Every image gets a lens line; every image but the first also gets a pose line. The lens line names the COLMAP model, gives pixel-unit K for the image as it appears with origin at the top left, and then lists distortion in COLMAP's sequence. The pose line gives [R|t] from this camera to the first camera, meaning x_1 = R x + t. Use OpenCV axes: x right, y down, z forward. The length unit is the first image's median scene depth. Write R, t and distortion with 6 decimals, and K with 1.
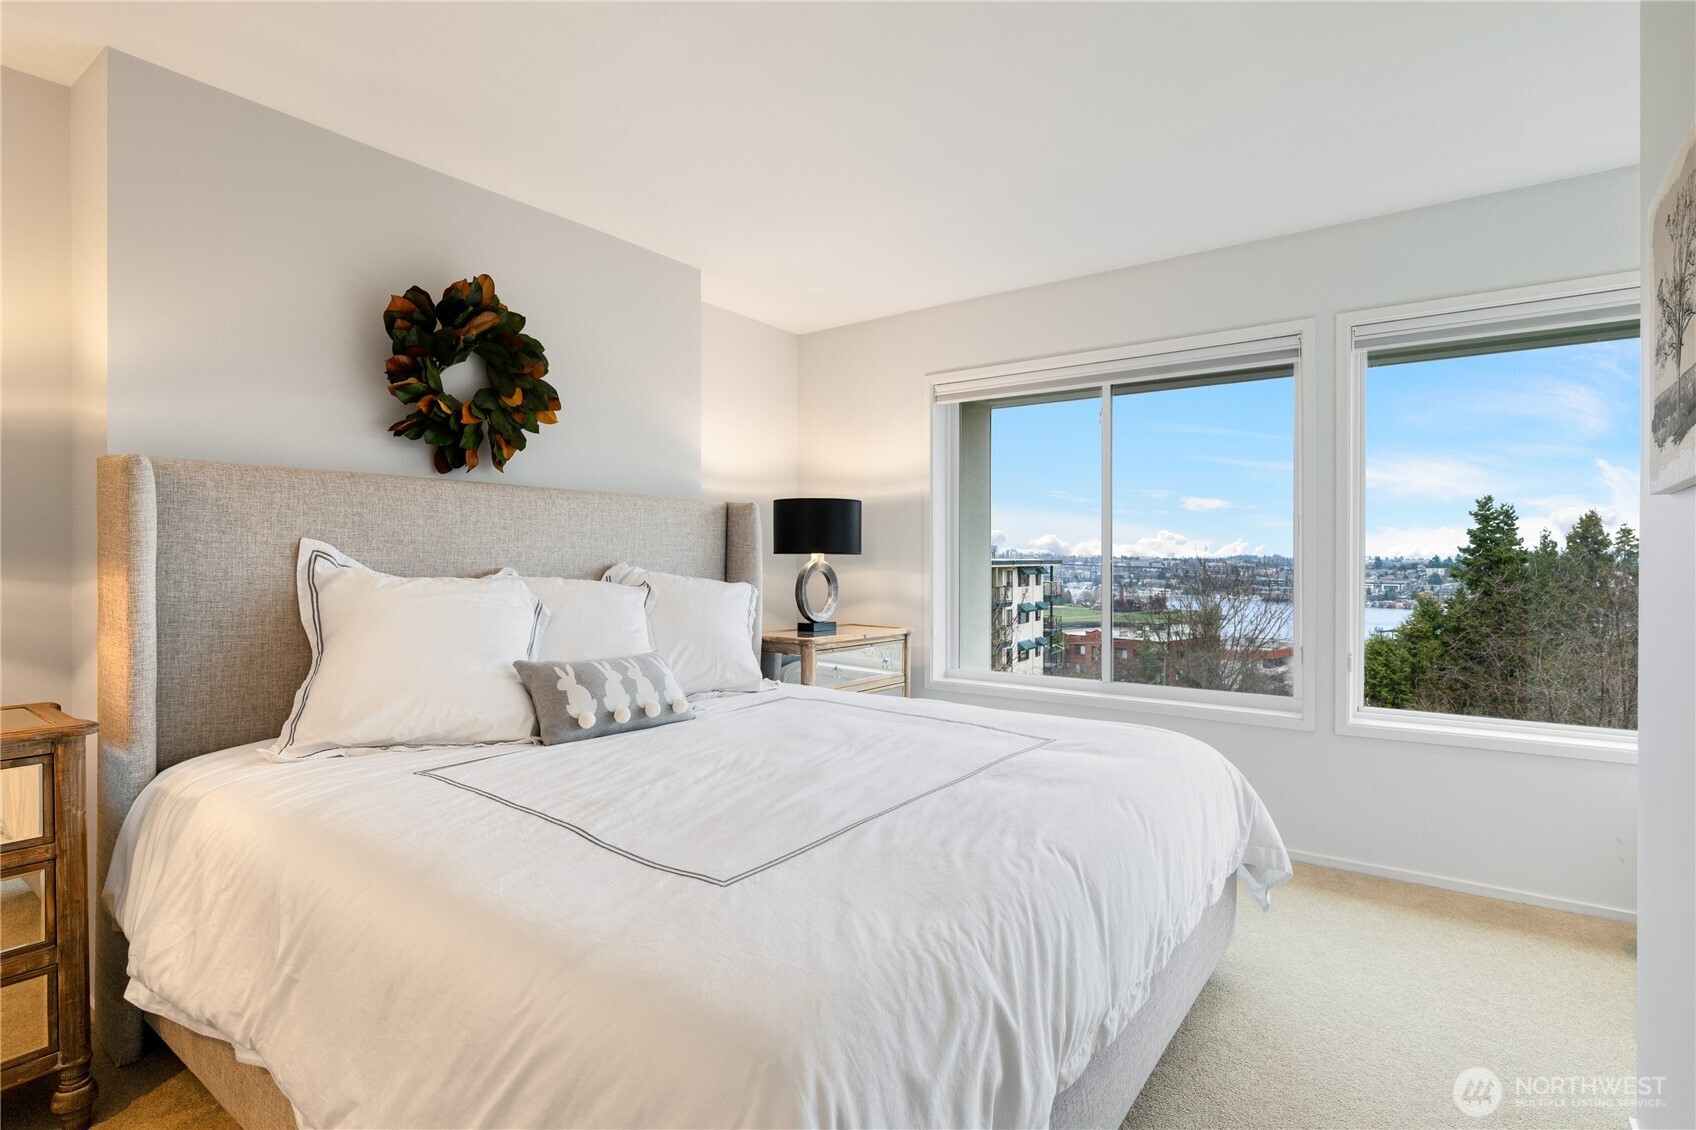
lens RADIAL K [[843.2, 0, 839.7], [0, 843.2, 576.7], [0, 0, 1]] dist [-0.007092, 0.002011]
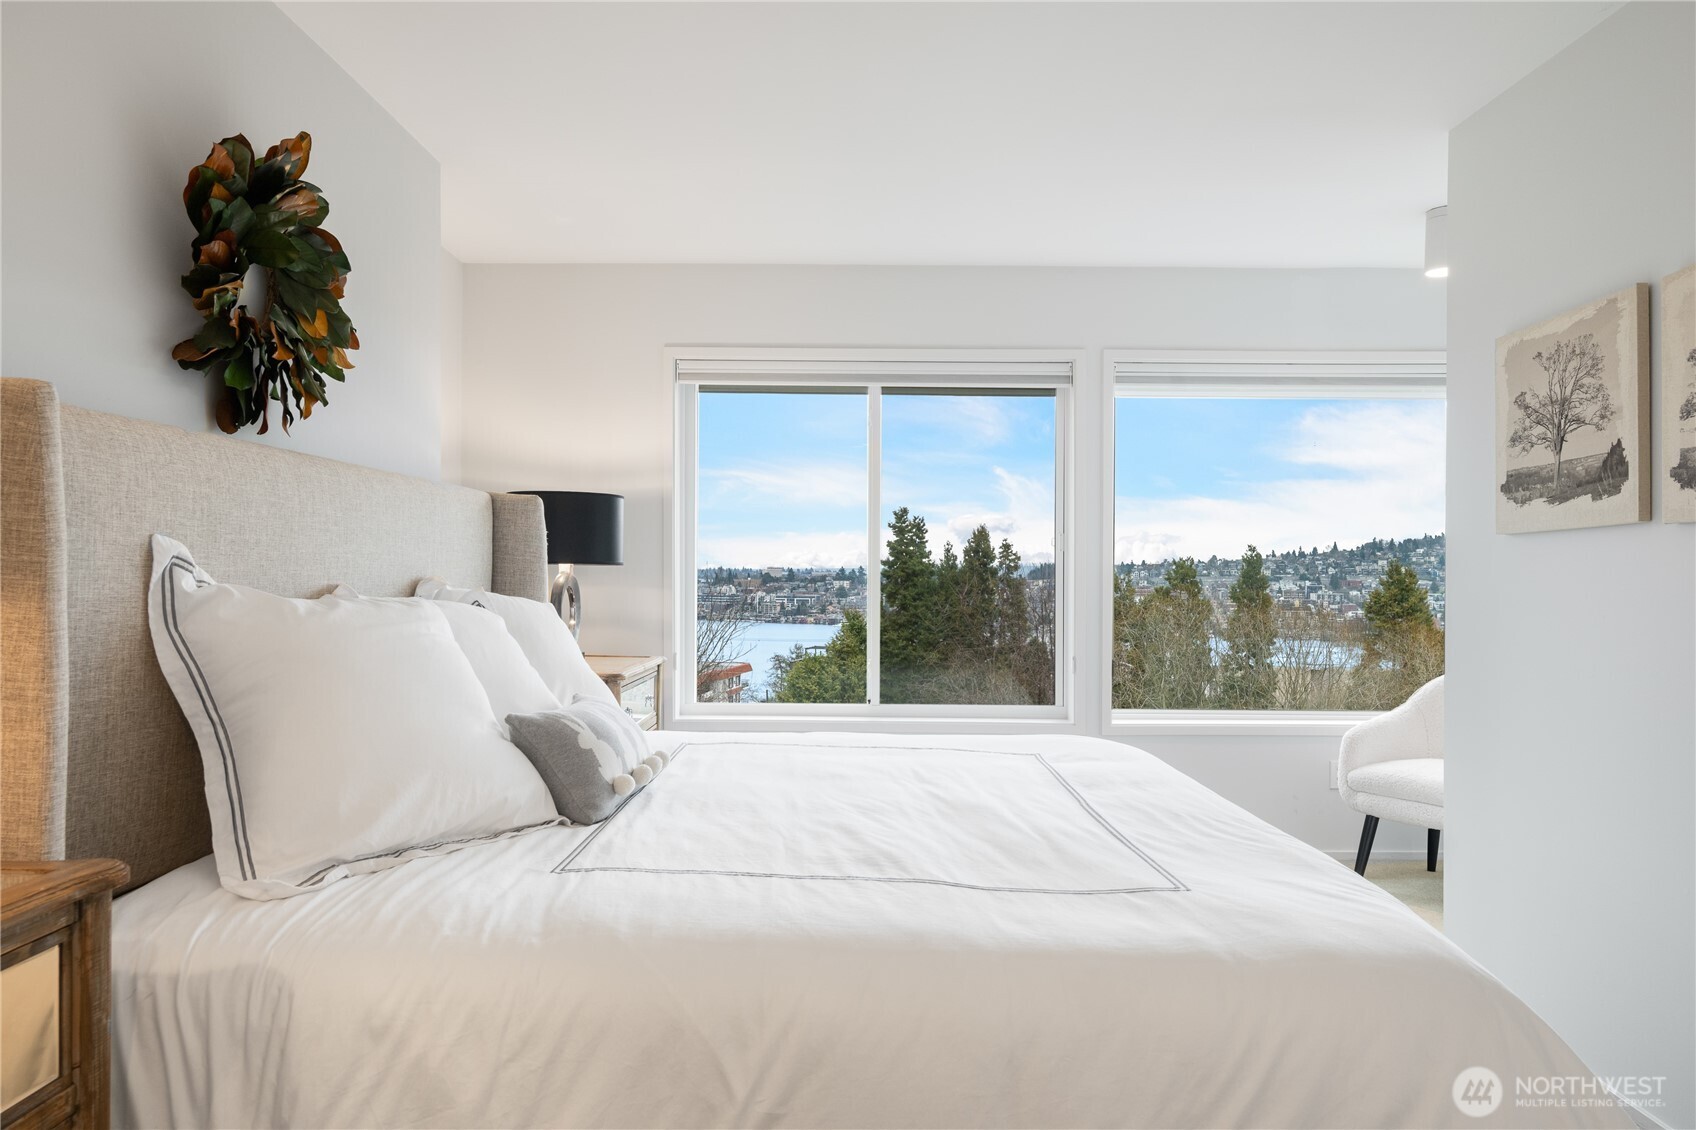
lens RADIAL K [[1075.4, 0, 861.0], [0, 1075.4, 590.0], [0, 0, 1]] dist [0.003583, -0.004451]
pose [[0.805888, -0.005021, 0.592047, -0.365884], [0.005813, 0.999983, 0.000569, -0.002290], [-0.592040, 0.002983, 0.805903, 0.048264]]
